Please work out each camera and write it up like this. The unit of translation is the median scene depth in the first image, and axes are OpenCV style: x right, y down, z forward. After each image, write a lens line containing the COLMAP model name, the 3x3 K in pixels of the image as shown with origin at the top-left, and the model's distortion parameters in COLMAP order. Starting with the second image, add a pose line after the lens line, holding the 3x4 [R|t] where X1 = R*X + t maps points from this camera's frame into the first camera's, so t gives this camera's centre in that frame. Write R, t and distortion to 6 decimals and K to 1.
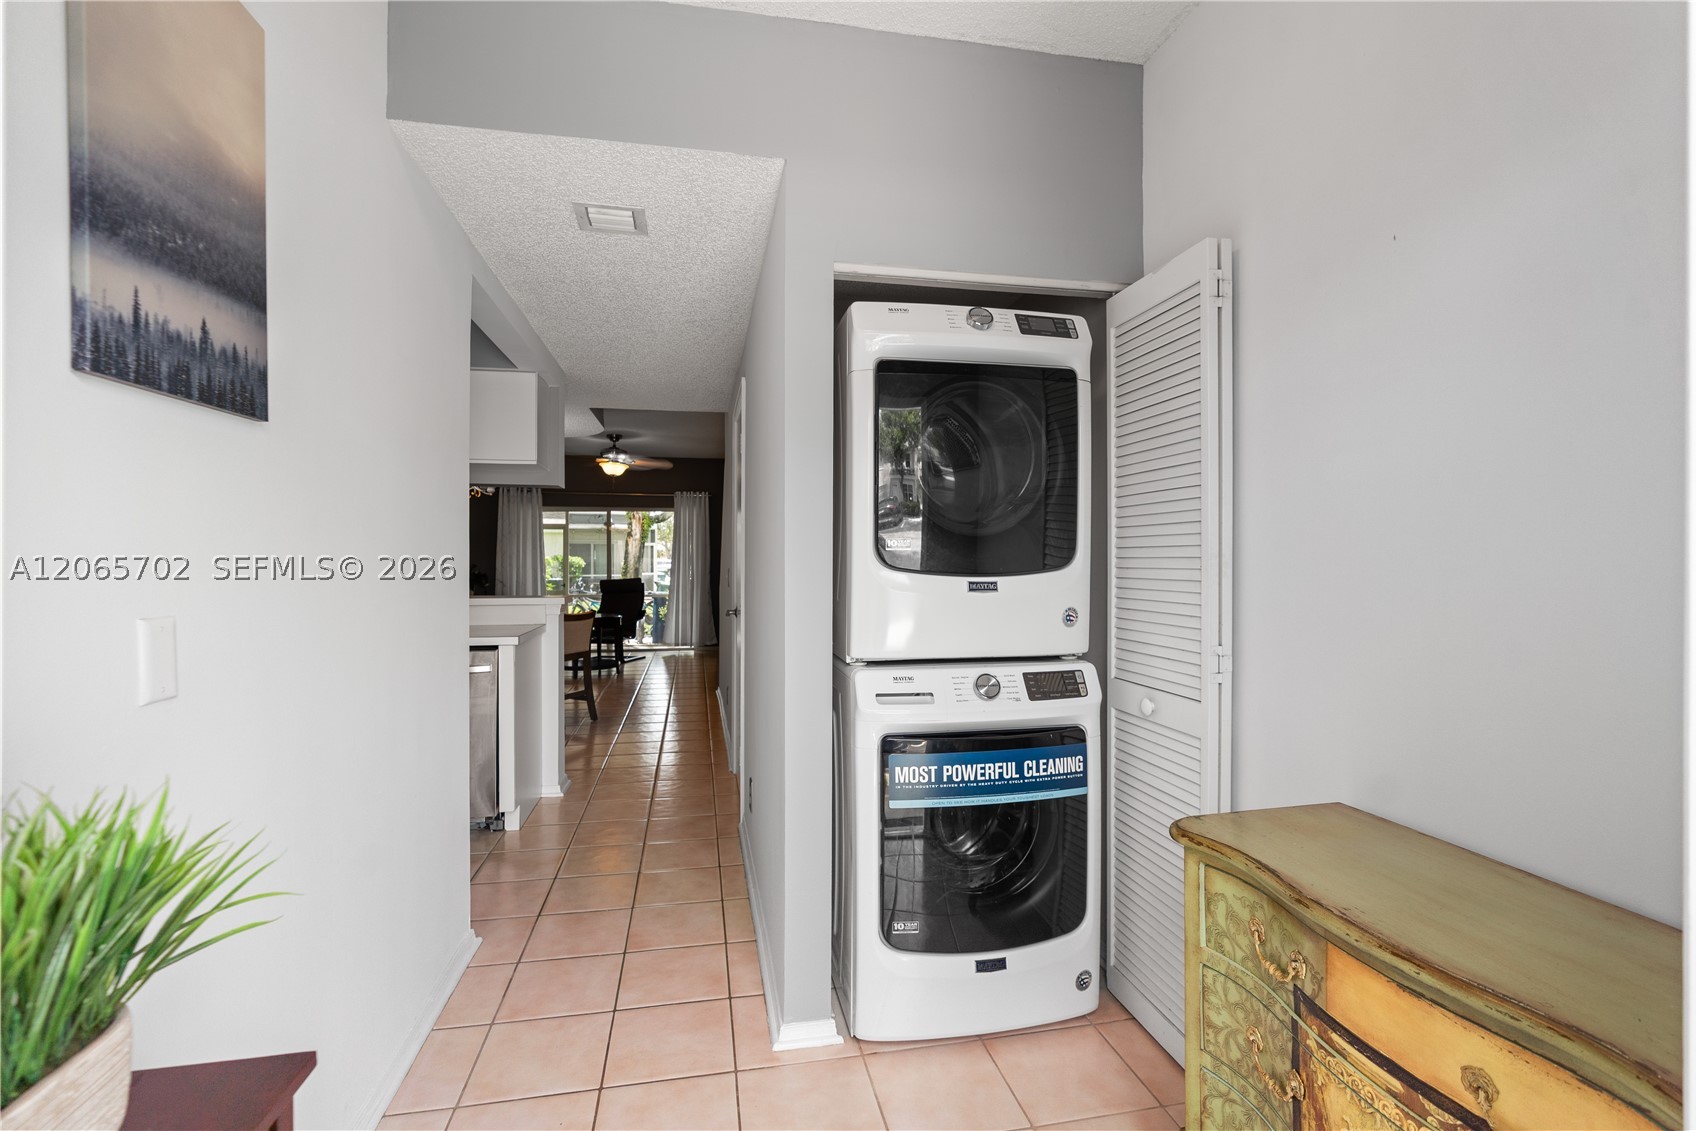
lens RADIAL K [[764.7, 0, 843.5], [0, 764.7, 571.7], [0, 0, 1]] dist [-0.010009, 0.002076]
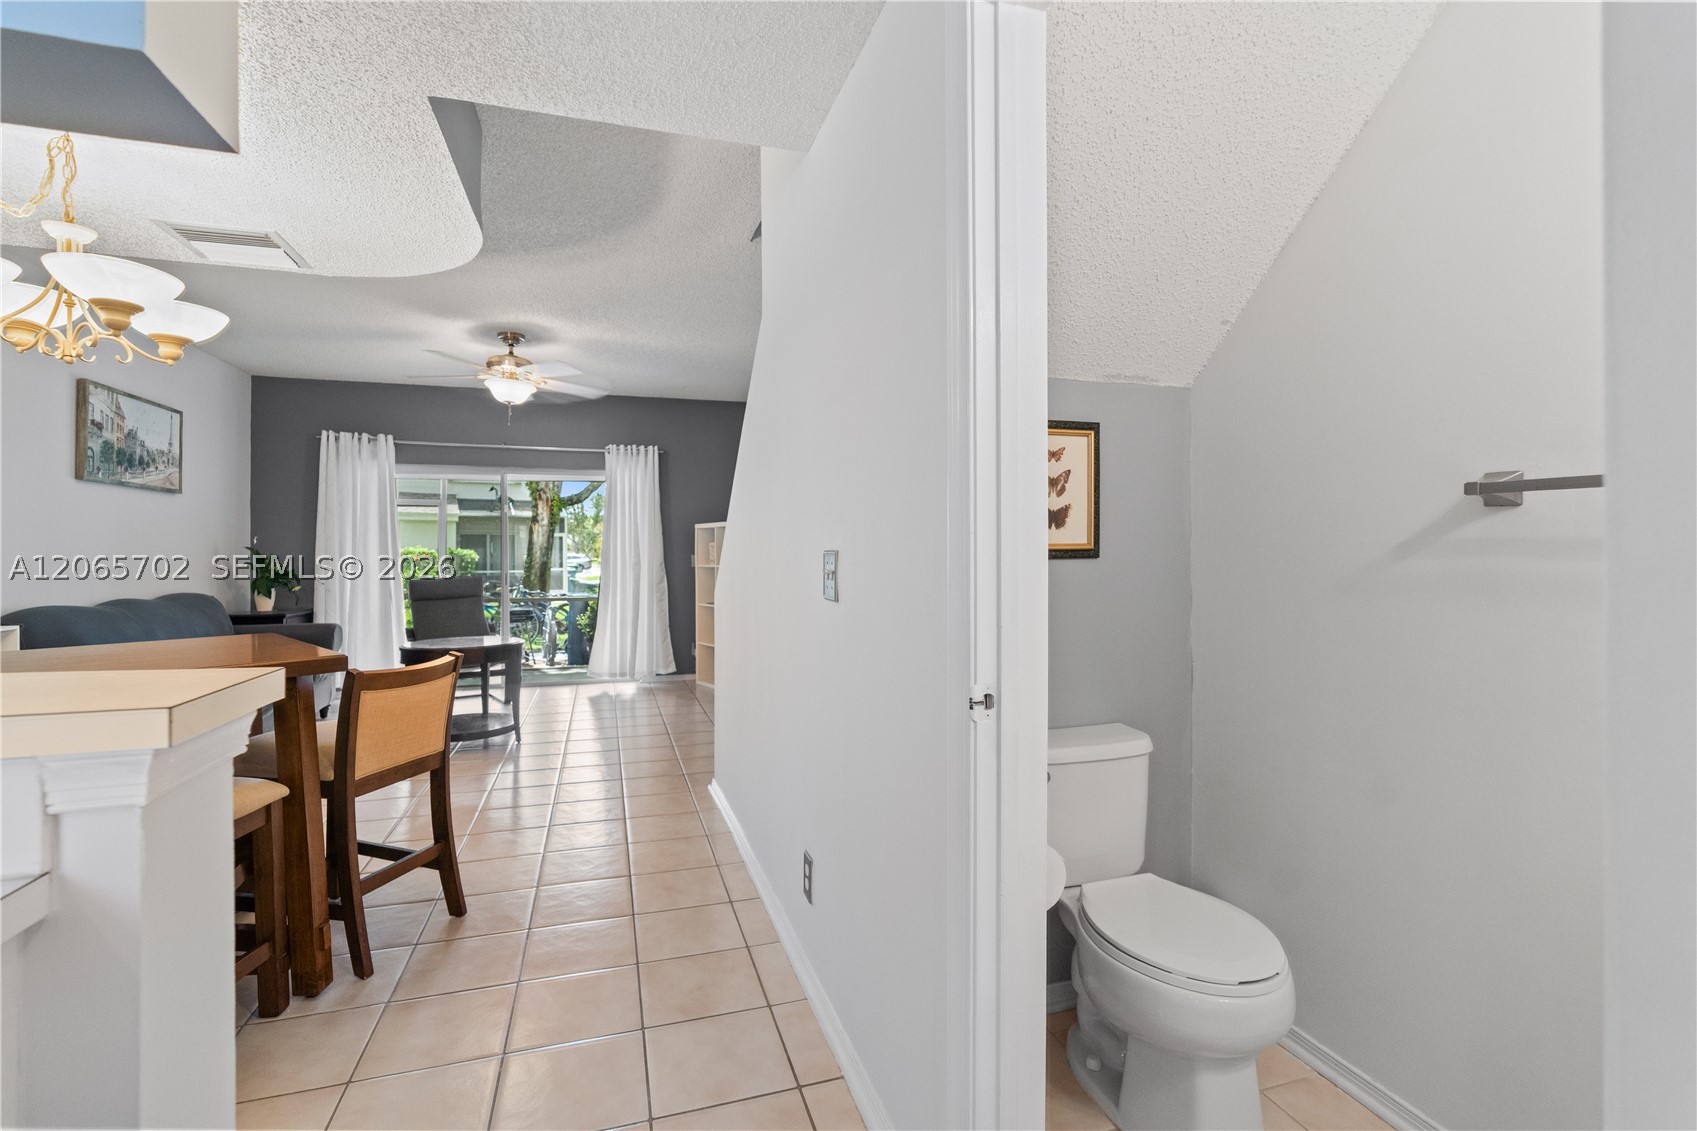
lens RADIAL K [[764.7, 0, 847.8], [0, 764.7, 552.9], [0, 0, 1]] dist [-0.010009, 0.002076]
pose [[0.992988, -0.005205, 0.118098, -0.090962], [0.007184, 0.999841, -0.016341, 0.001738], [-0.117994, 0.017075, 0.992867, 0.313495]]
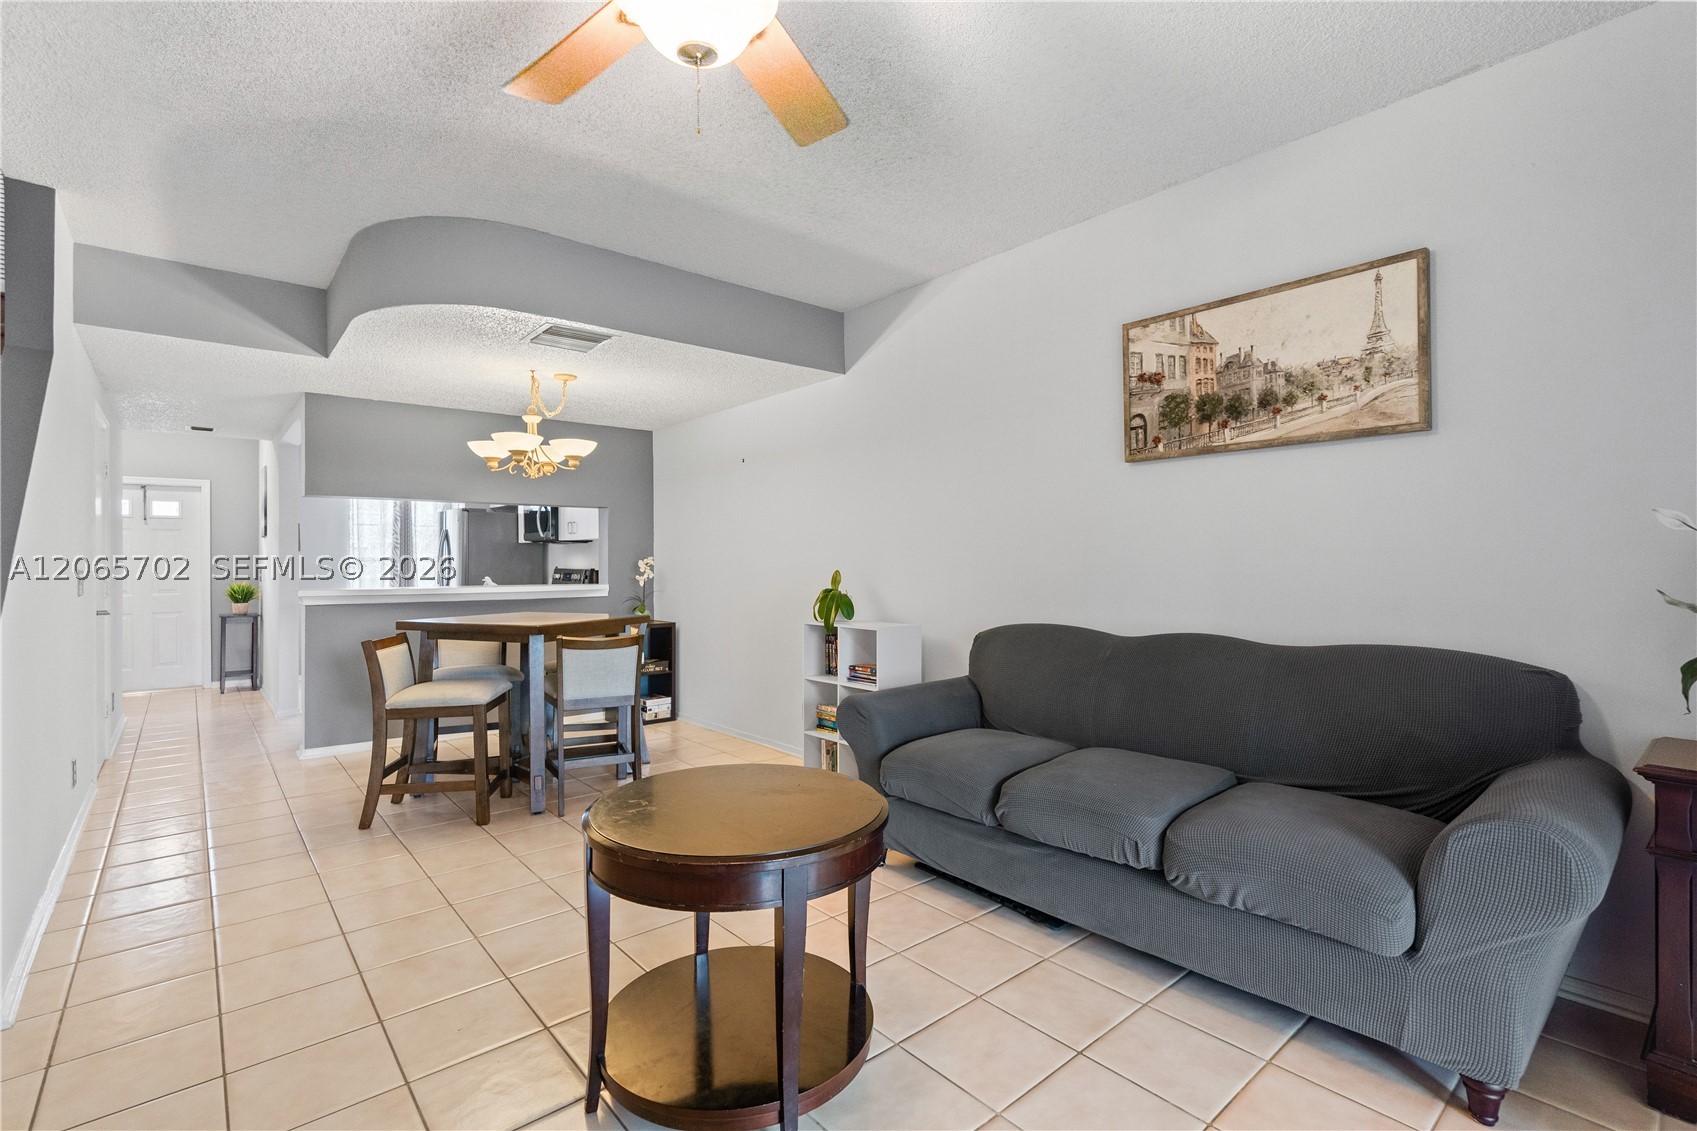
lens RADIAL K [[764.7, 0, 854.5], [0, 764.7, 560.6], [0, 0, 1]] dist [-0.010009, 0.002076]
pose [[-0.863066, 0.003532, -0.505079, -0.202247], [-0.001942, 0.999945, 0.010310, -0.010888], [0.505087, 0.009878, -0.863012, 0.960790]]
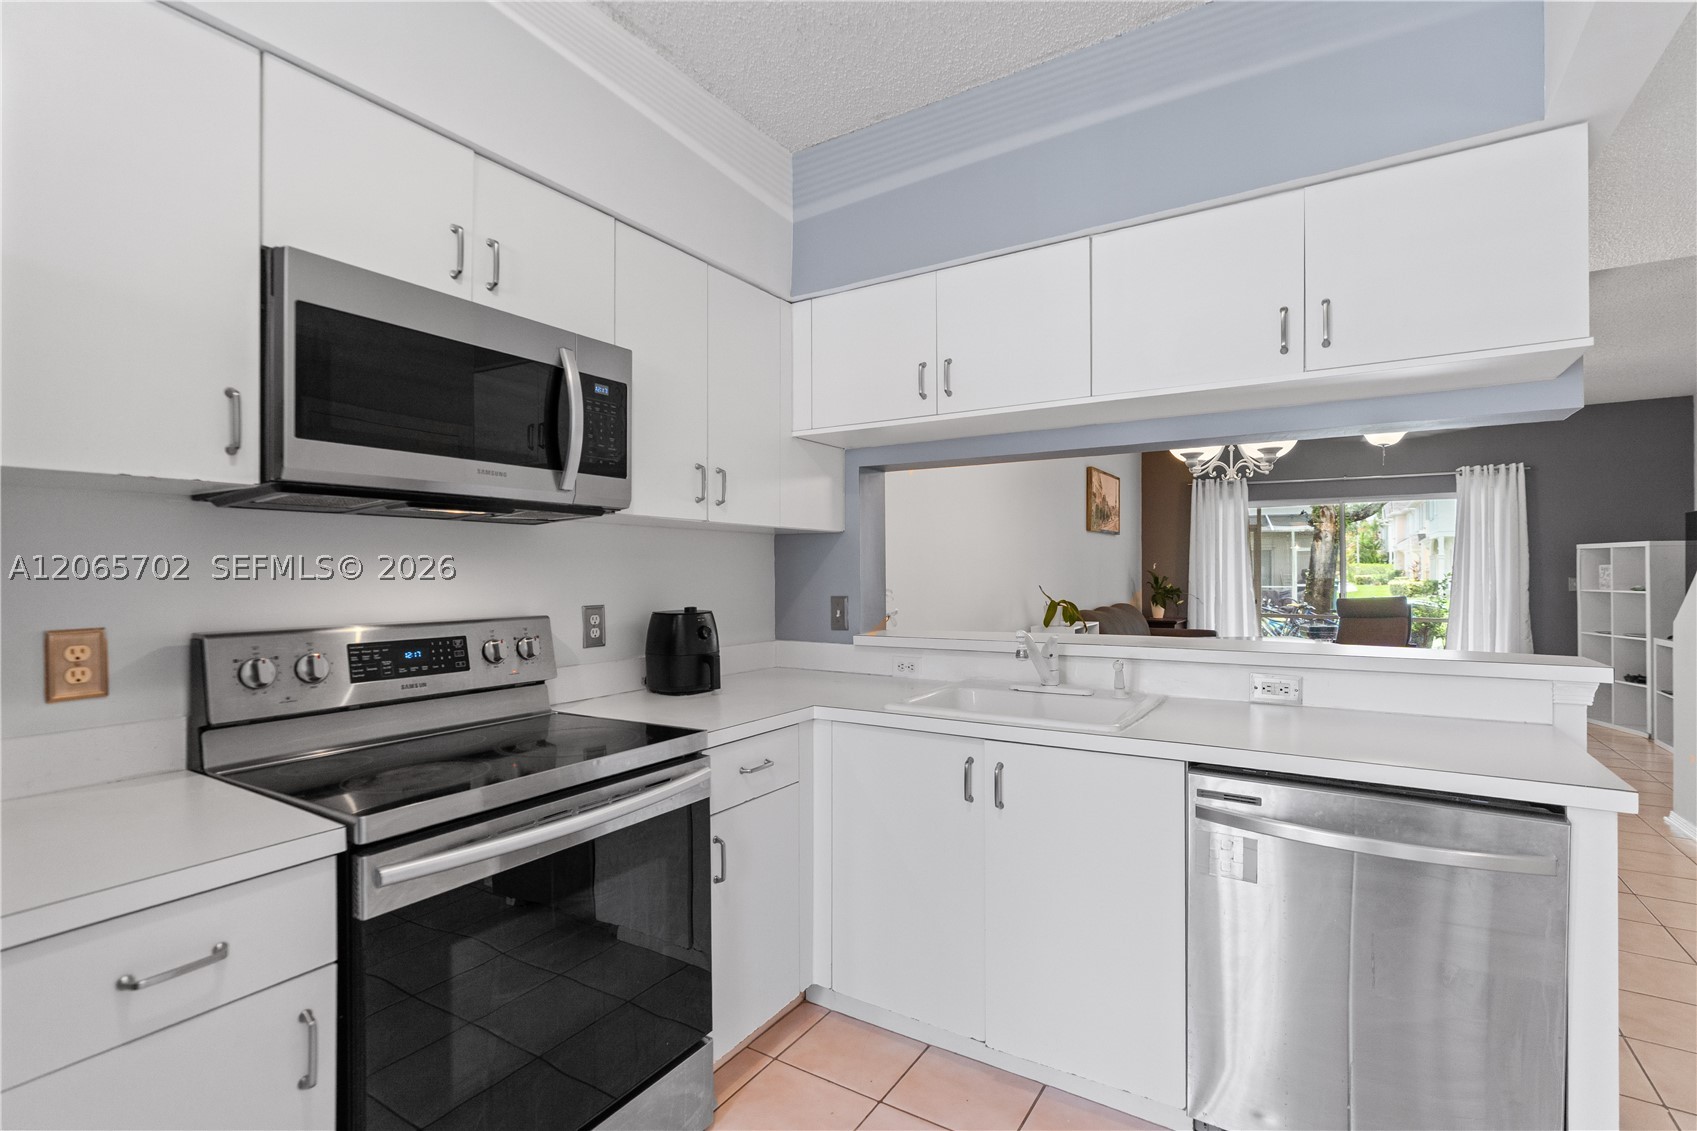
lens RADIAL K [[764.7, 0, 851.4], [0, 764.7, 569.3], [0, 0, 1]] dist [-0.010009, 0.002076]
pose [[0.724491, -0.004459, -0.689270, -0.147096], [-0.004688, 0.999924, -0.011396, -0.005662], [0.689268, 0.011488, 0.724415, 0.154203]]
